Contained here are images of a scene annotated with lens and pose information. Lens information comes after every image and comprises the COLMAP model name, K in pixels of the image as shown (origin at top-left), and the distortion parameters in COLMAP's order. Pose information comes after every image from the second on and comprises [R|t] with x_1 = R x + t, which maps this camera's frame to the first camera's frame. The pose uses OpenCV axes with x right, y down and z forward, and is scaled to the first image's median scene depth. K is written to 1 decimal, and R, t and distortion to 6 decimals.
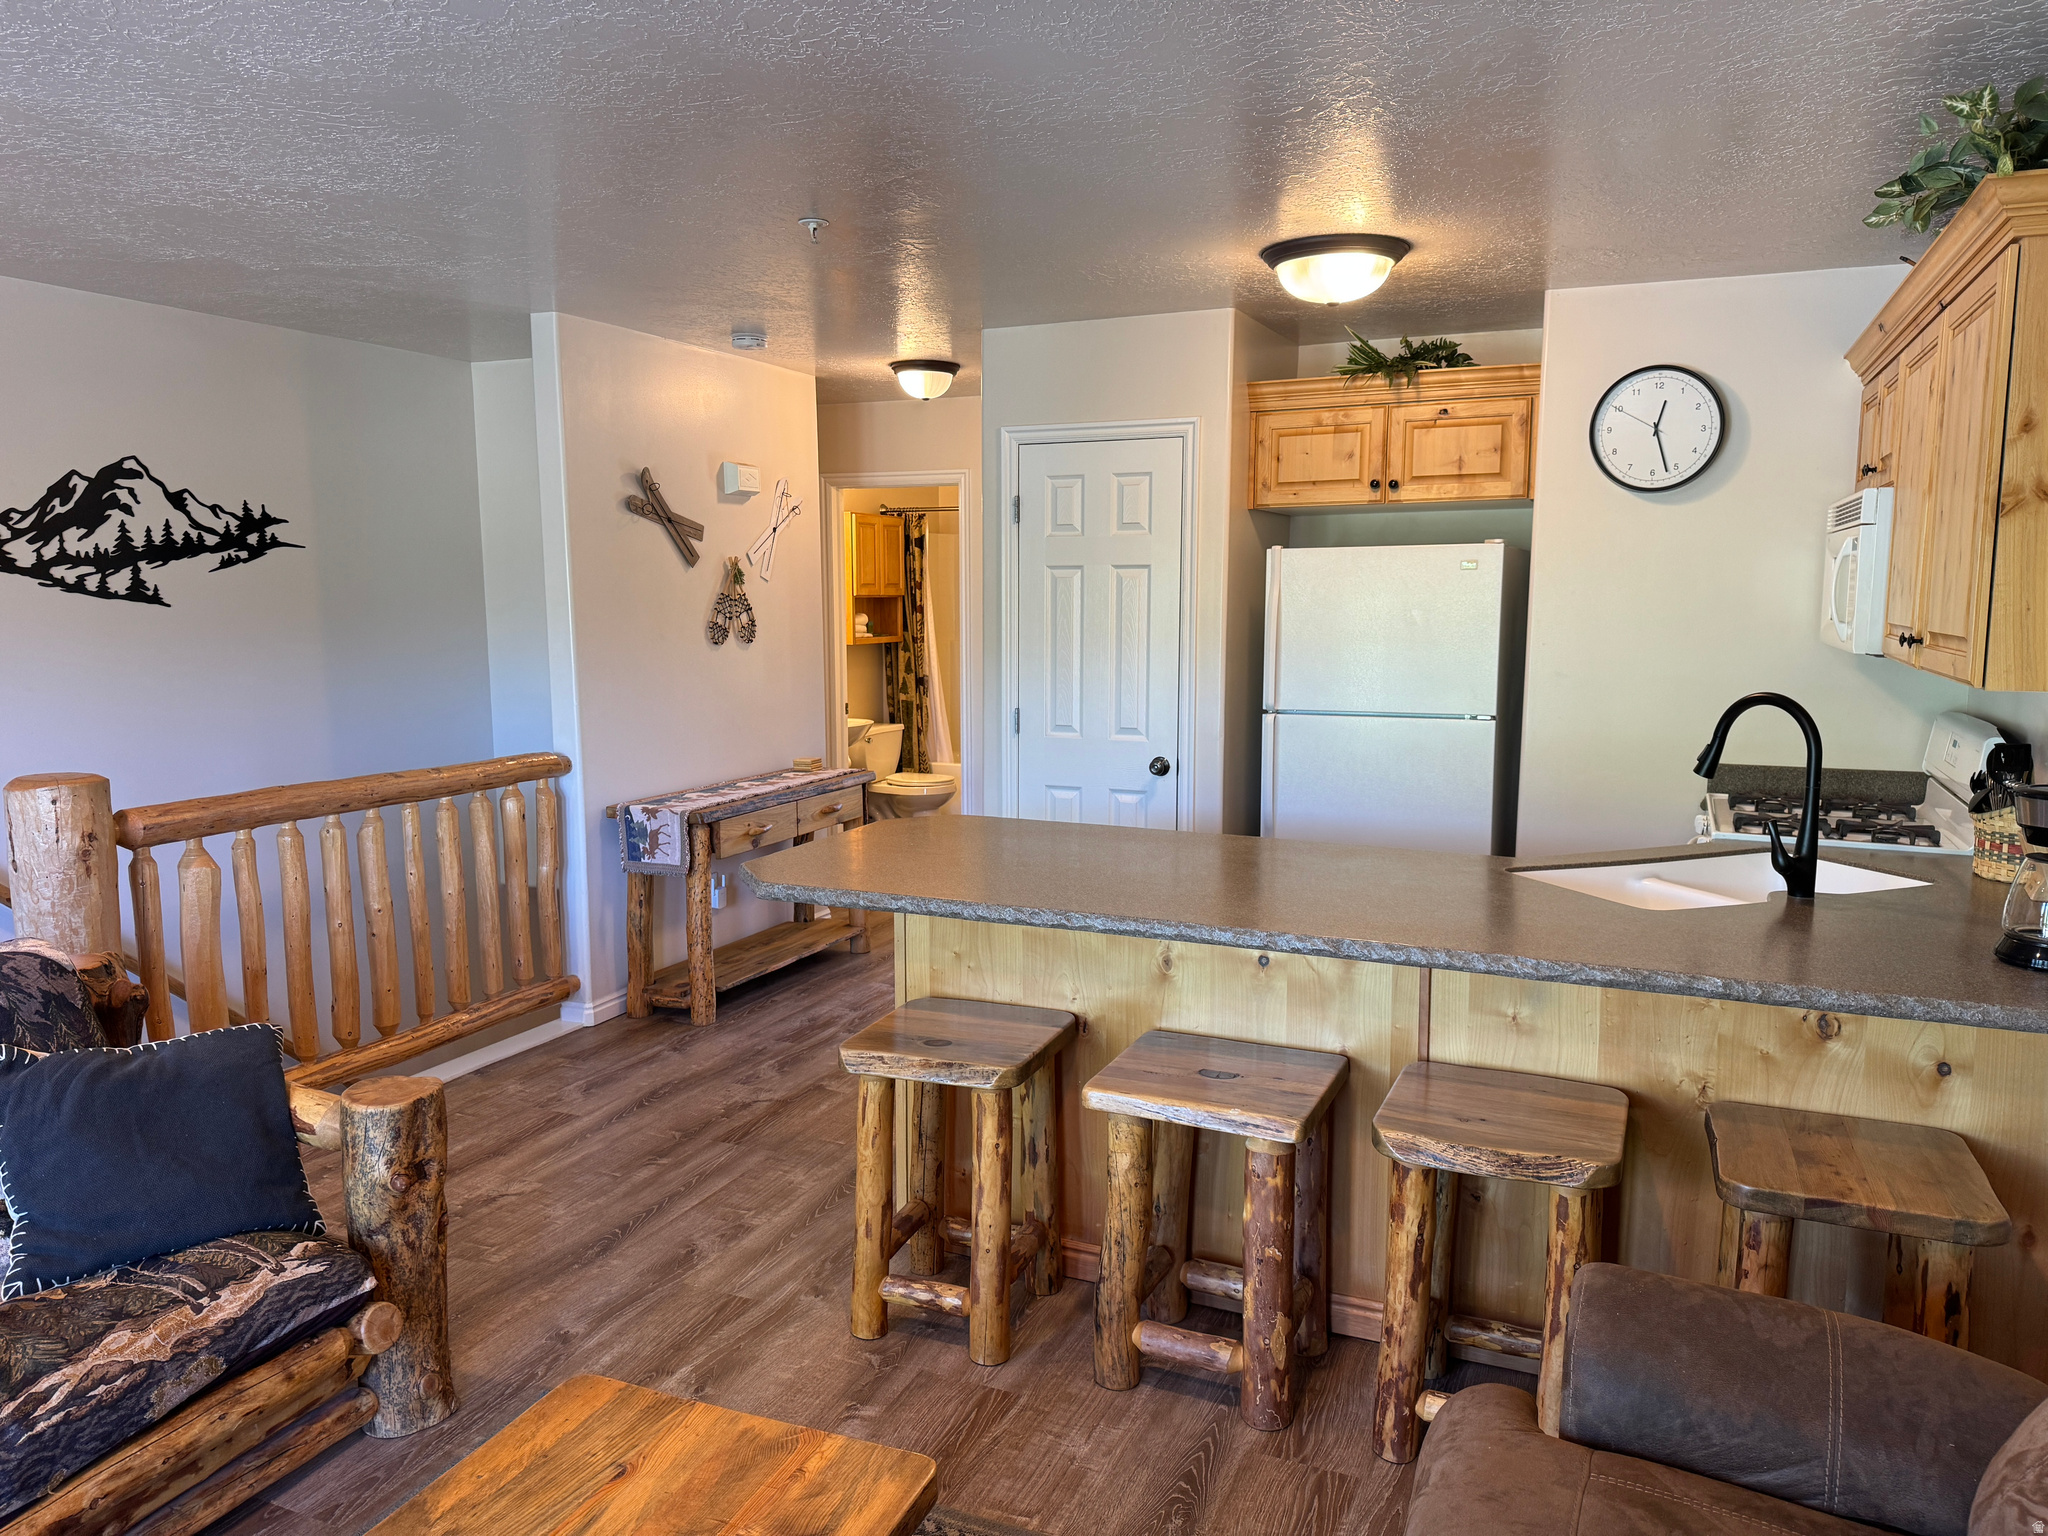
lens RADIAL K [[1448.5, 0, 1027.5], [0, 1448.5, 802.6], [0, 0, 1]] dist [0.074338, -0.077084]
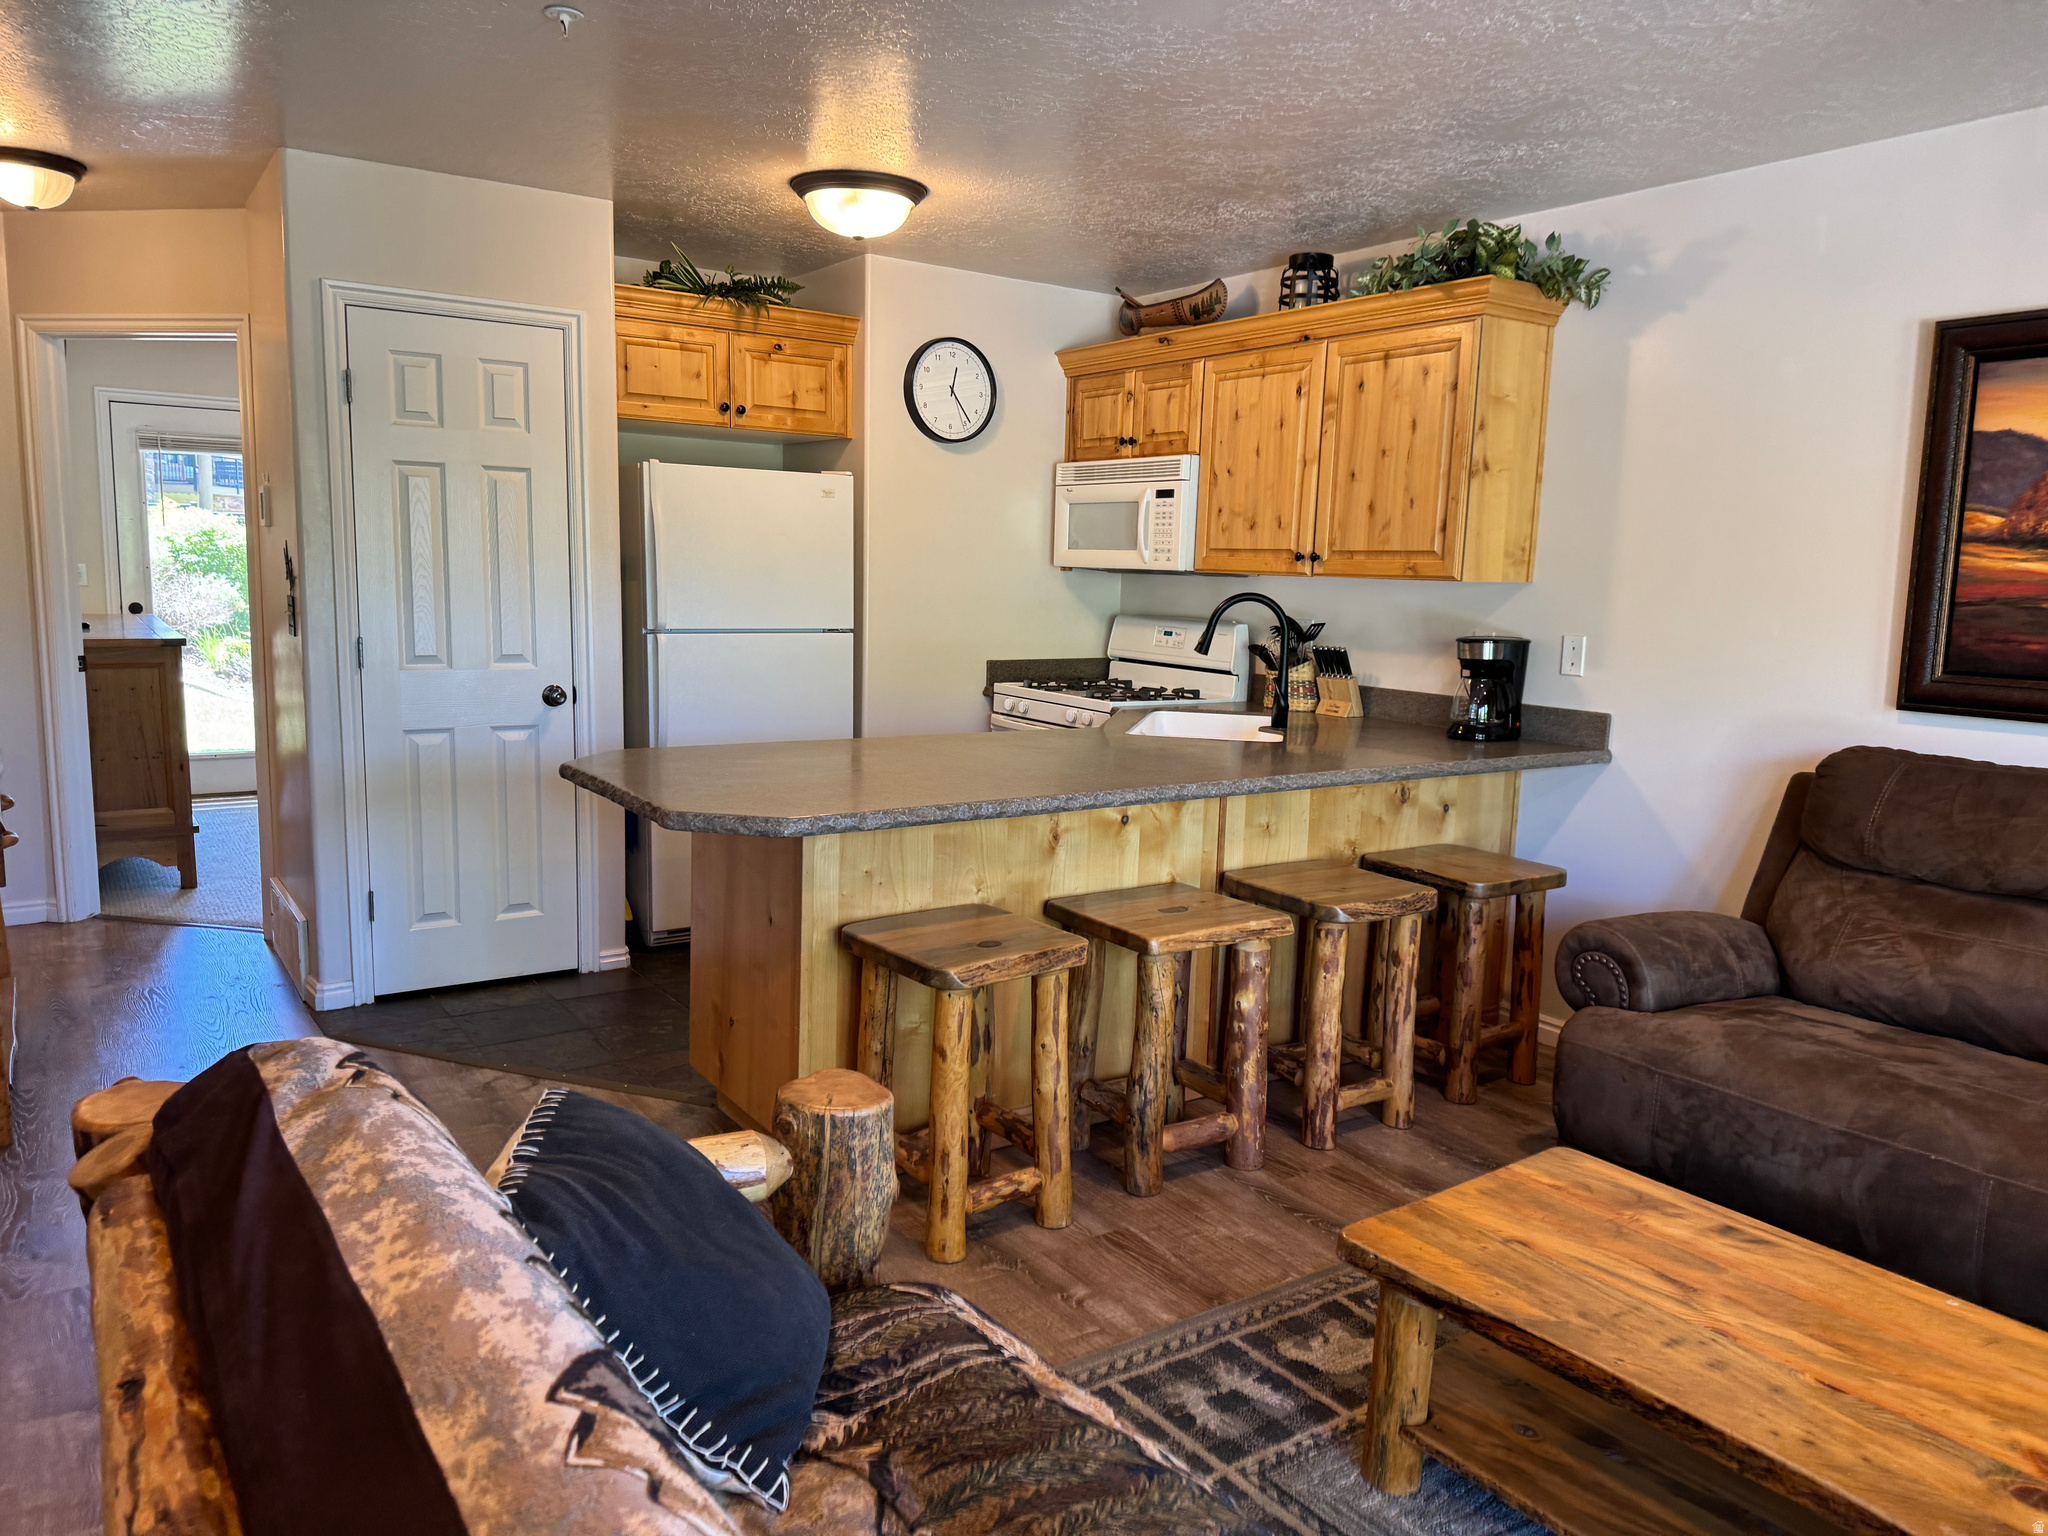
lens RADIAL K [[1448.5, 0, 1027.5], [0, 1448.5, 802.6], [0, 0, 1]] dist [0.074338, -0.077084]
pose [[0.510510, -0.129147, 0.850118, -0.804498], [0.097645, 0.990968, 0.091907, -0.020023], [-0.854310, 0.036090, 0.518510, 0.406145]]
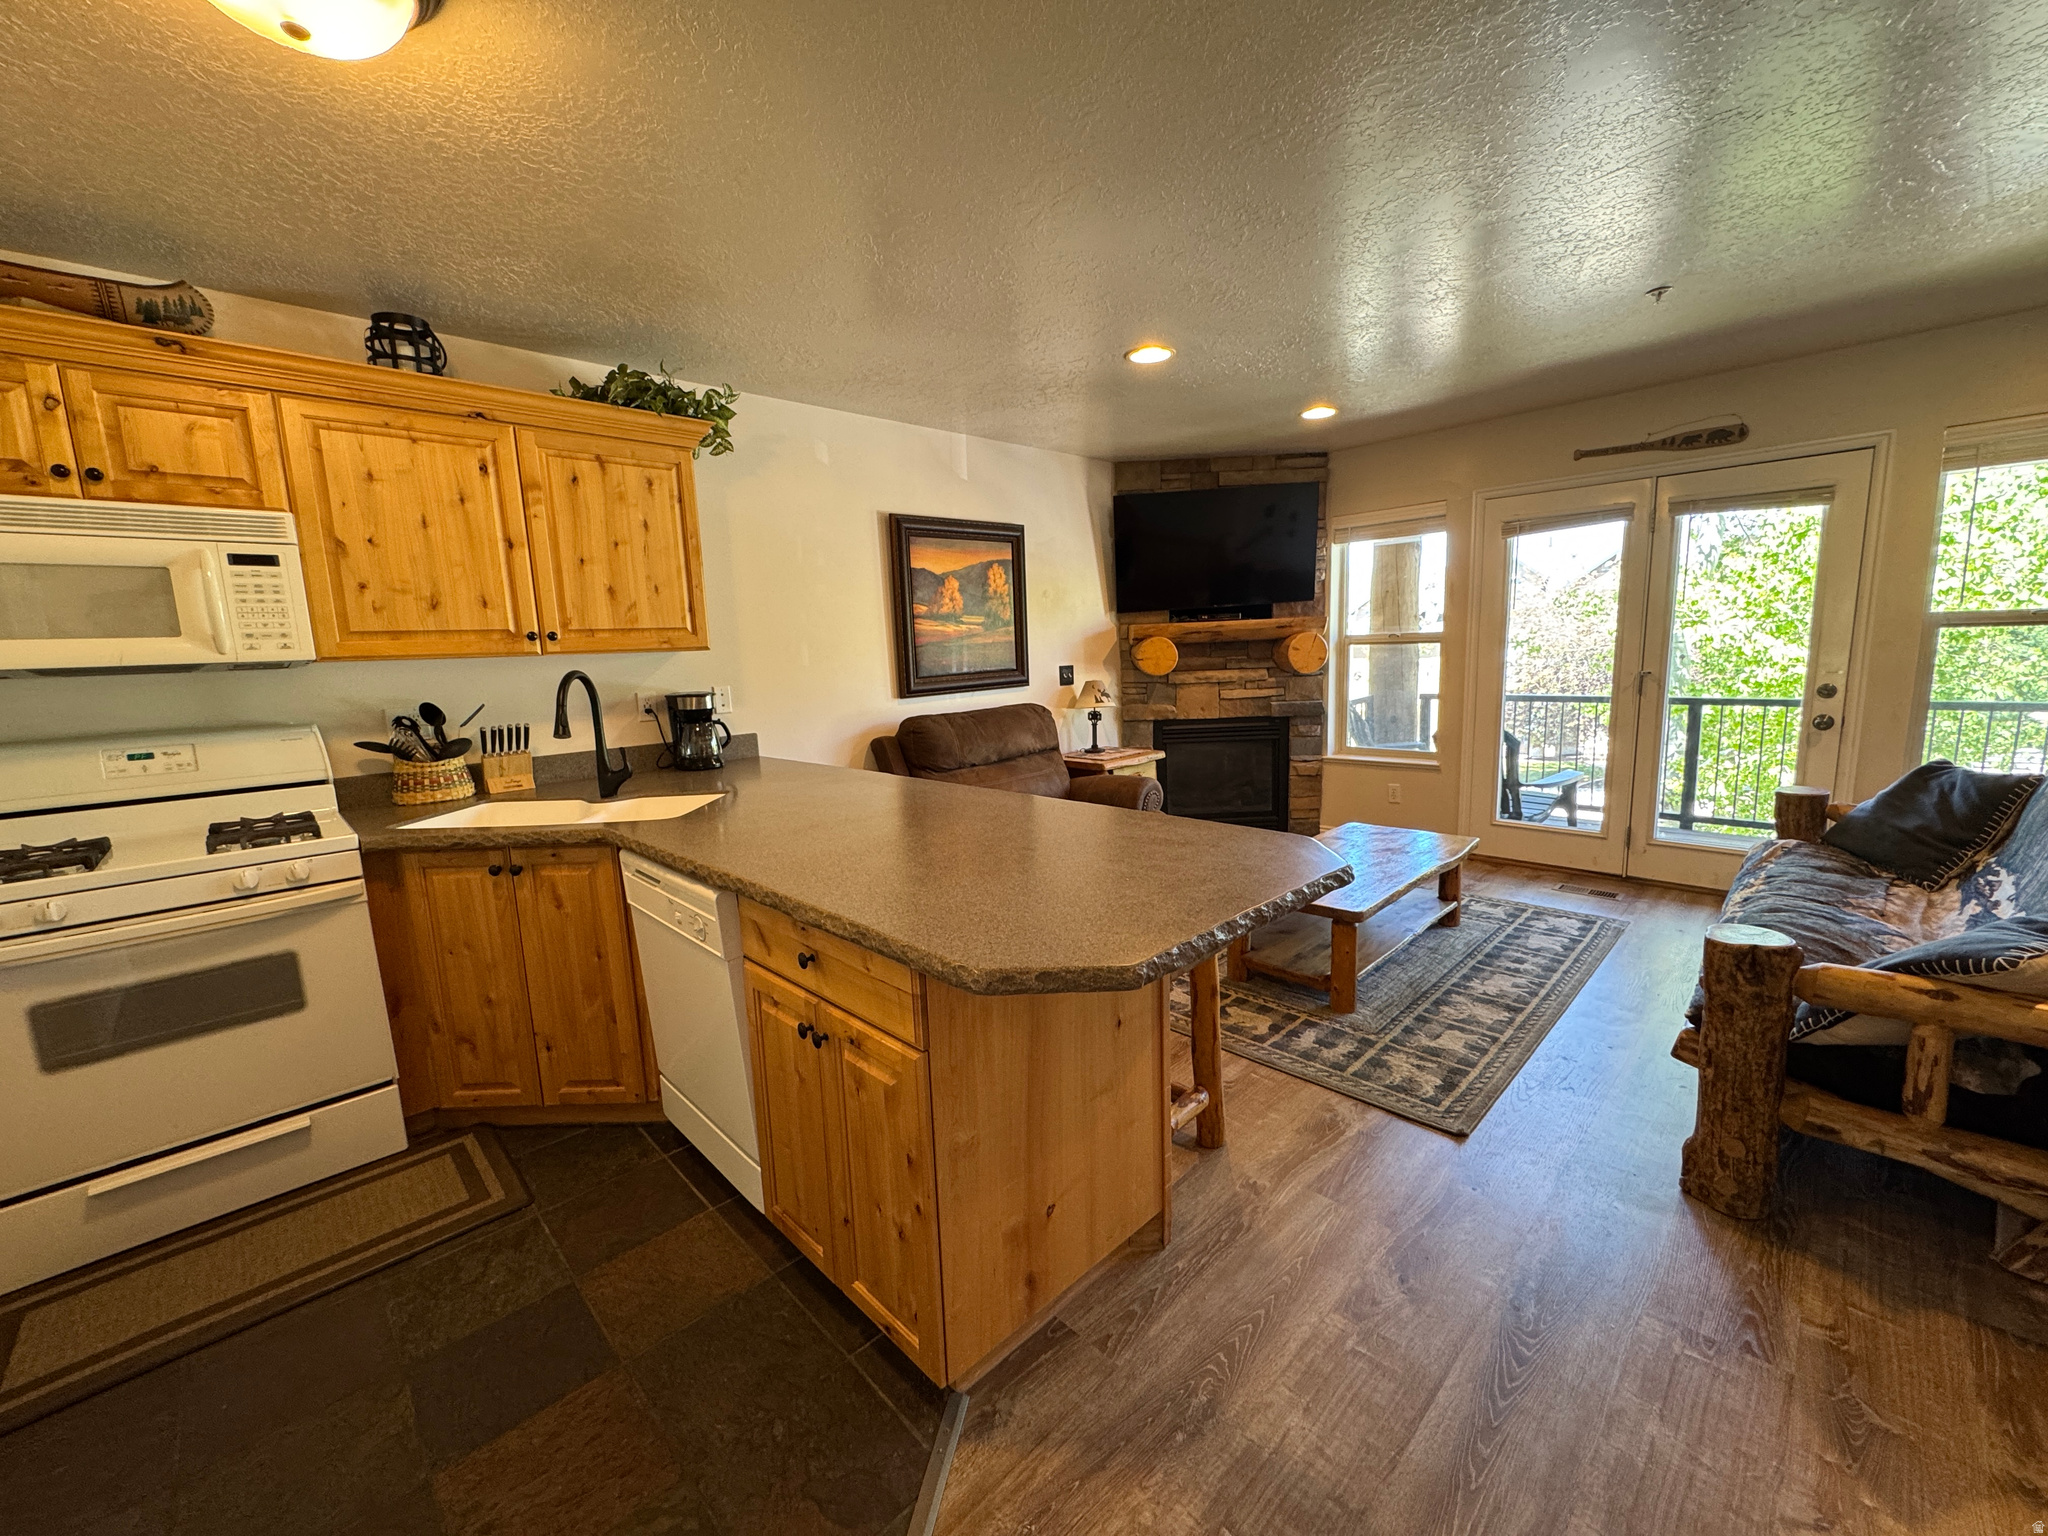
lens RADIAL K [[815.2, 0, 1023.1], [0, 815.2, 762.1], [0, 0, 1]] dist [-0.000263, 0.000194]
pose [[-0.923893, -0.021839, 0.382028, -0.192879], [0.091479, 0.956815, 0.275928, -0.156905], [-0.371556, 0.289876, -0.881997, 1.445673]]
